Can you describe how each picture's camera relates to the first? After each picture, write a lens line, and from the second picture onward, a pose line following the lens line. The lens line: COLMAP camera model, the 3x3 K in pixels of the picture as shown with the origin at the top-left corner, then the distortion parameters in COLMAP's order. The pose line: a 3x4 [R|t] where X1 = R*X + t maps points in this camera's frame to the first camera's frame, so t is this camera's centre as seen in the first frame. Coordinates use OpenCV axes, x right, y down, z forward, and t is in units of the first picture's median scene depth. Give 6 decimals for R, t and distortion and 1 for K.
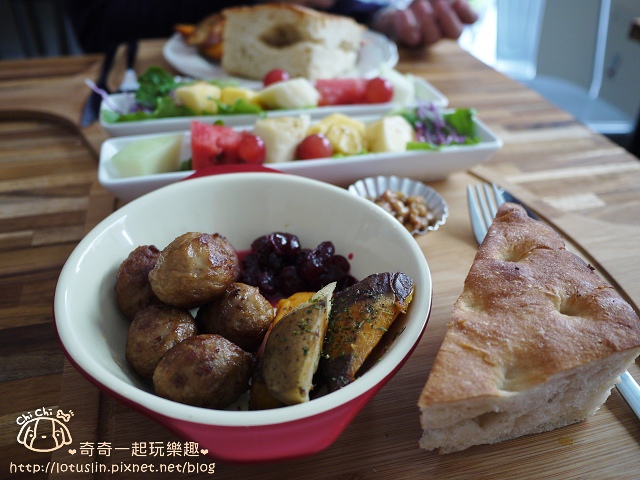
lens RADIAL K [[560.7, 0, 316.8], [0, 560.7, 243.2], [0, 0, 1]] dist [-0.035830, -0.006577]
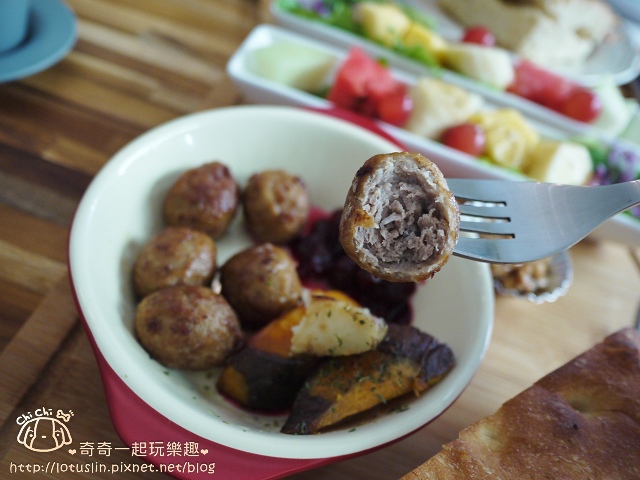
lens RADIAL K [[560.7, 0, 316.8], [0, 560.7, 243.2], [0, 0, 1]] dist [-0.035830, -0.006577]
pose [[0.845072, 0.491831, -0.209656, 0.085429], [-0.454536, 0.867372, 0.202642, -0.144816], [0.281515, -0.075951, 0.956546, 0.175916]]
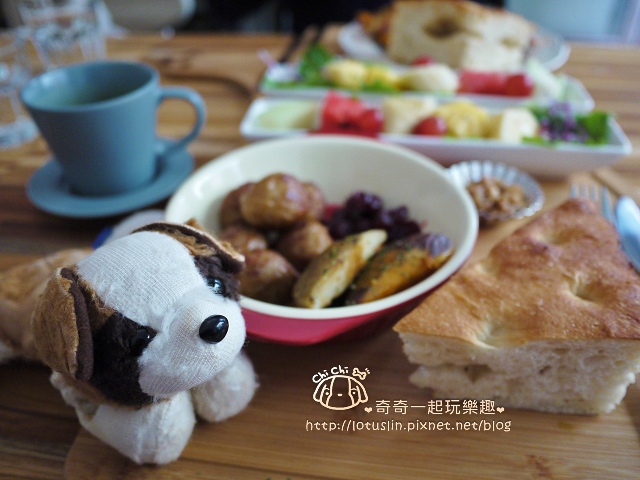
lens RADIAL K [[560.7, 0, 316.8], [0, 560.7, 243.2], [0, 0, 1]] dist [-0.035830, -0.006577]
pose [[0.919968, 0.192819, -0.341292, 0.287532], [-0.193341, 0.980582, 0.032838, 0.077520], [0.340997, 0.035775, 0.939383, -0.113669]]
